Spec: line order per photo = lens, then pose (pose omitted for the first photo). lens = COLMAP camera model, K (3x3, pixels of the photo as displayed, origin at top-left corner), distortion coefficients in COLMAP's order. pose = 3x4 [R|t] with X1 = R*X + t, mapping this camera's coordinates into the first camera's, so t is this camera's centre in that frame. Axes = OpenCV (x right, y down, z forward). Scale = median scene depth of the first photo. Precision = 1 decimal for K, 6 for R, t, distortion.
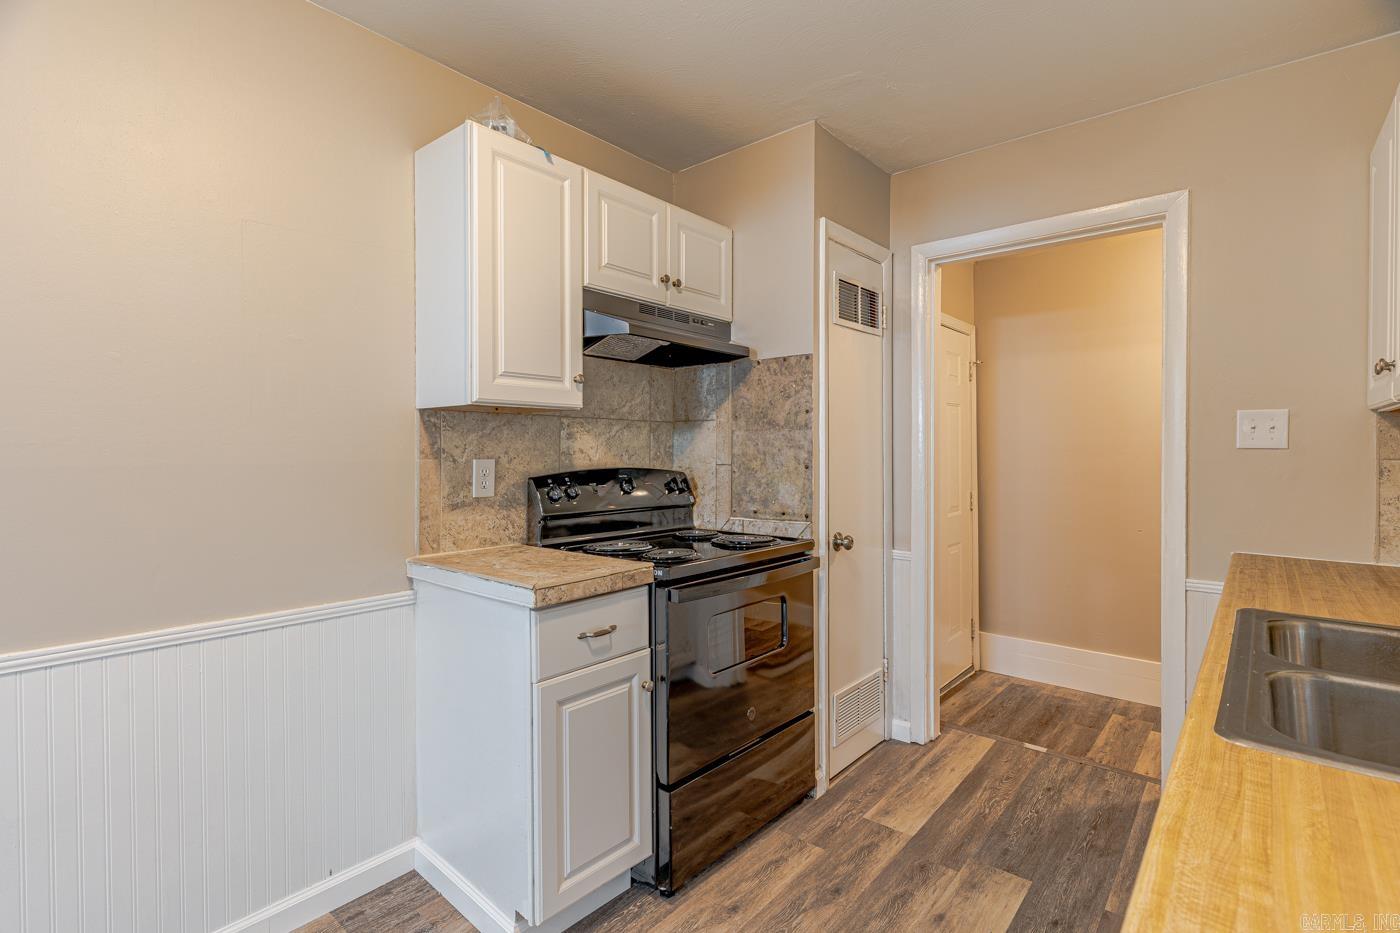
lens RADIAL K [[671.9, 0, 729.5], [0, 671.9, 454.6], [0, 0, 1]] dist [-0.000507, 0.000519]
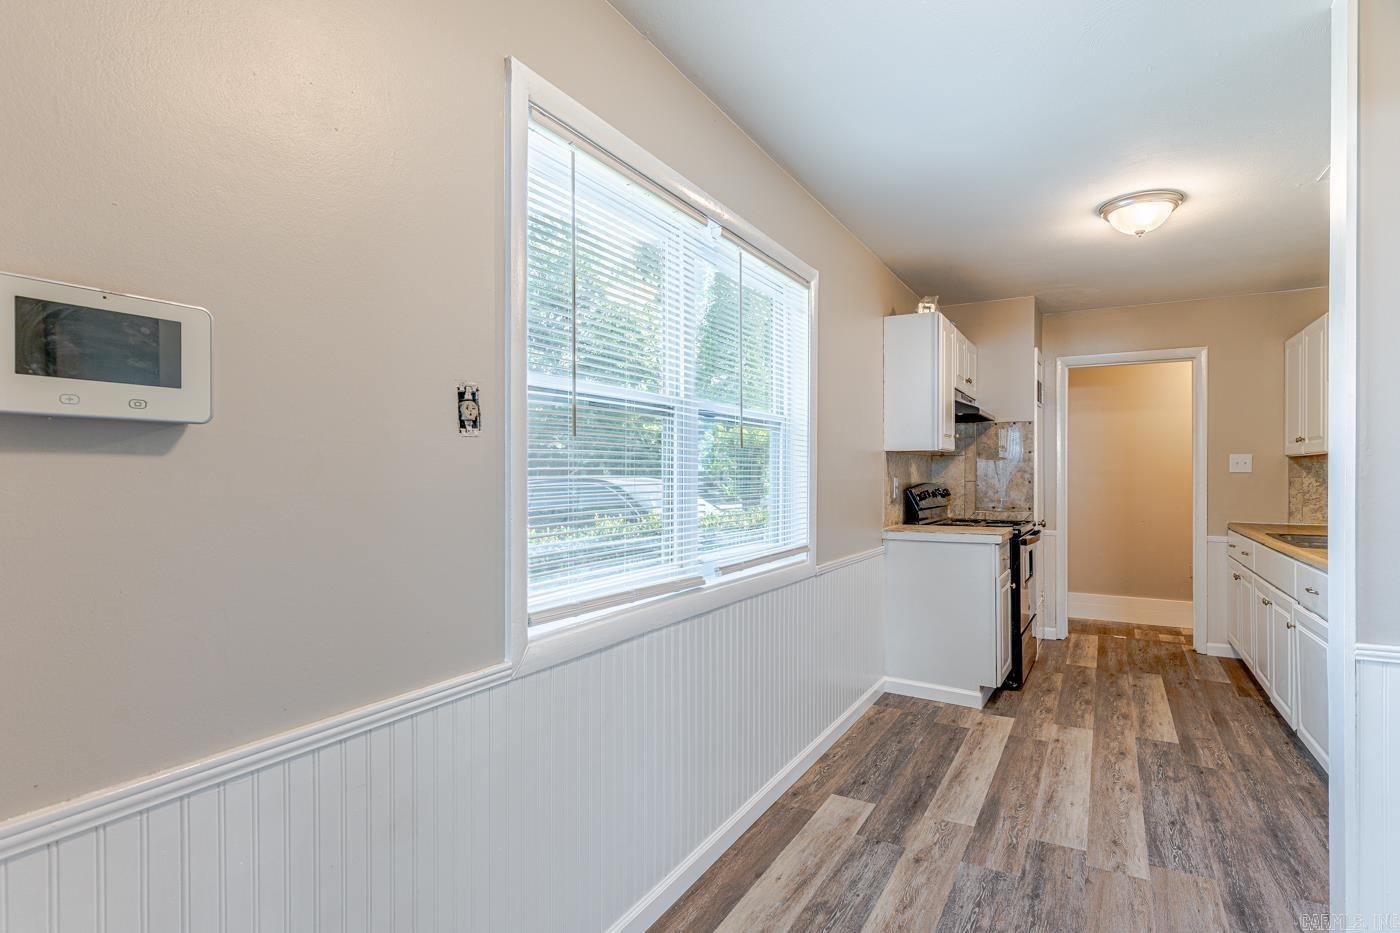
lens RADIAL K [[671.9, 0, 753.8], [0, 671.9, 475.9], [0, 0, 1]] dist [-0.000507, 0.000519]
pose [[0.973567, 0.000502, 0.228402, -1.044674], [-0.000500, 1.000000, -0.000067, 0.001534], [-0.228402, -0.000049, 0.973567, -0.631196]]
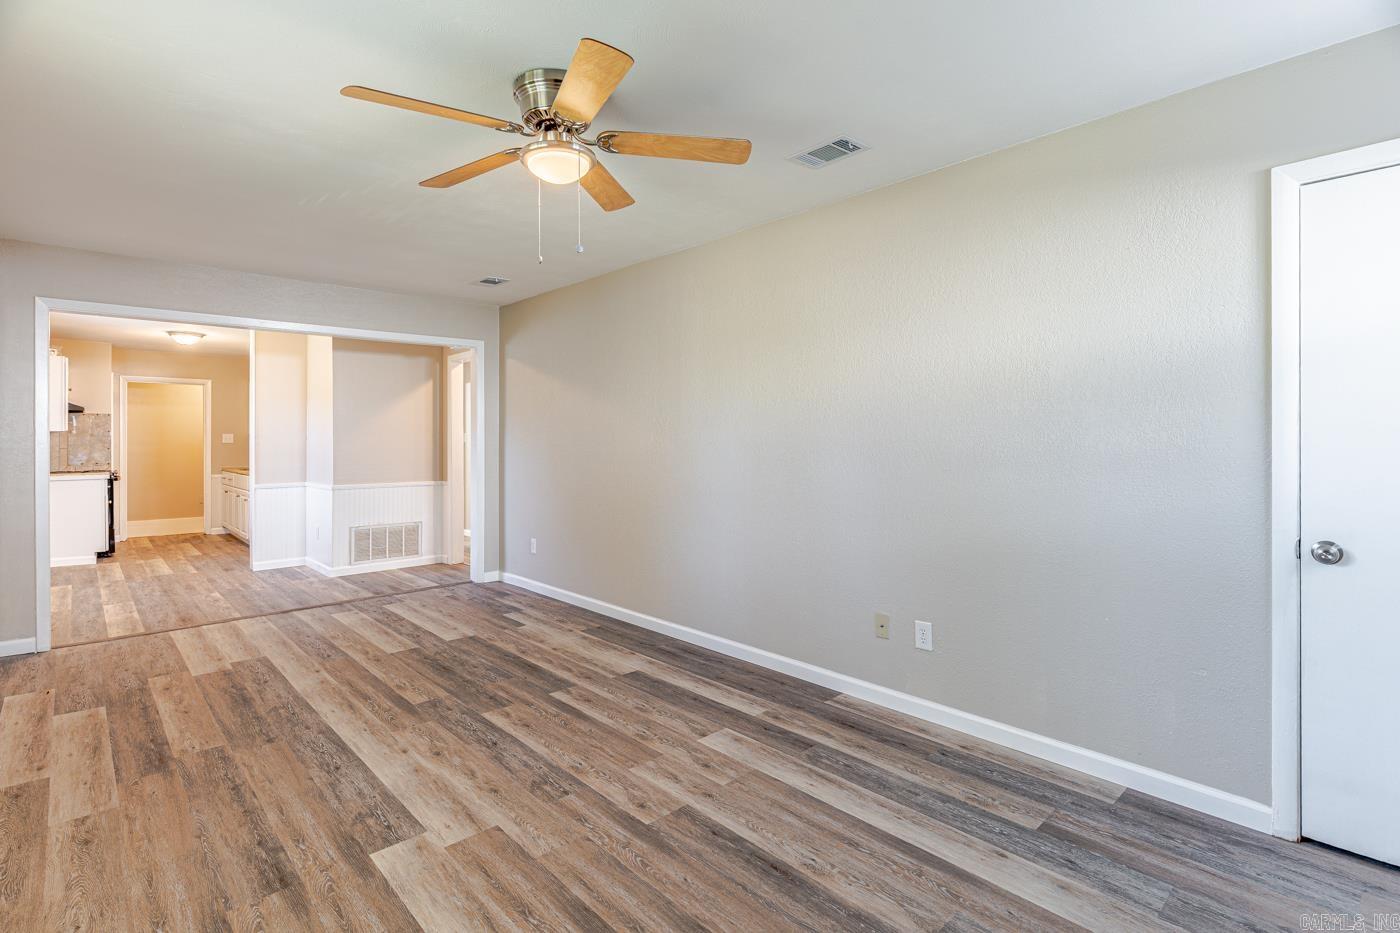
lens RADIAL K [[671.9, 0, 703.0], [0, 671.9, 442.7], [0, 0, 1]] dist [-0.000507, 0.000519]
pose [[0.104356, 0.000767, 0.994540, -2.818763], [0.004695, 0.999988, -0.001263, 0.007386], [-0.994529, 0.004801, 0.104351, -2.207915]]
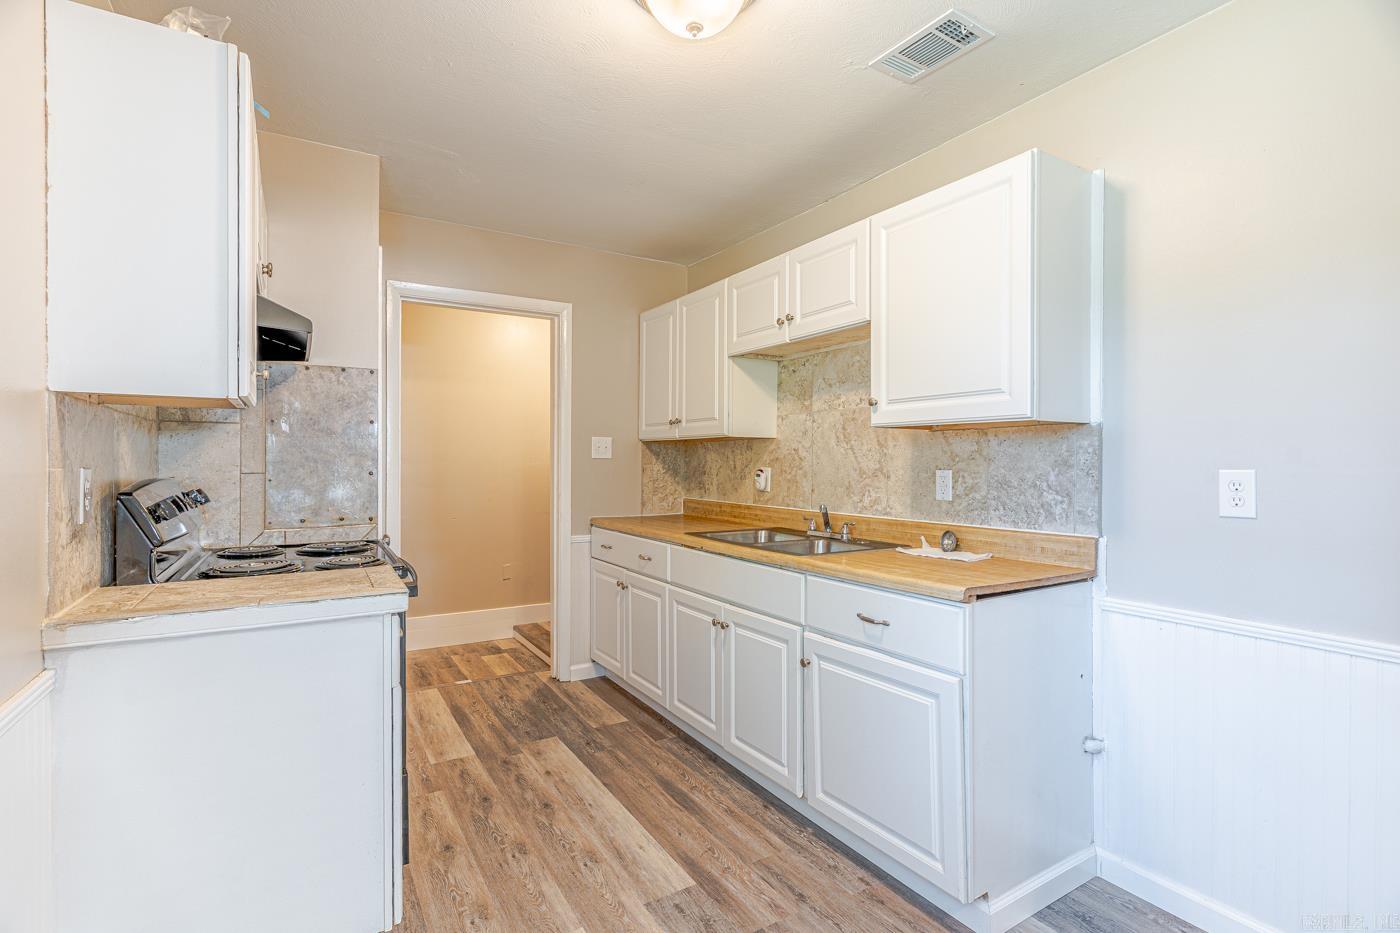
lens RADIAL K [[671.9, 0, 689.5], [0, 671.9, 469.6], [0, 0, 1]] dist [-0.000507, 0.000519]
pose [[0.317091, -0.011221, 0.948329, -0.736758], [0.000301, 0.999931, 0.011731, -0.000182], [-0.948395, -0.003435, 0.317073, 0.172444]]
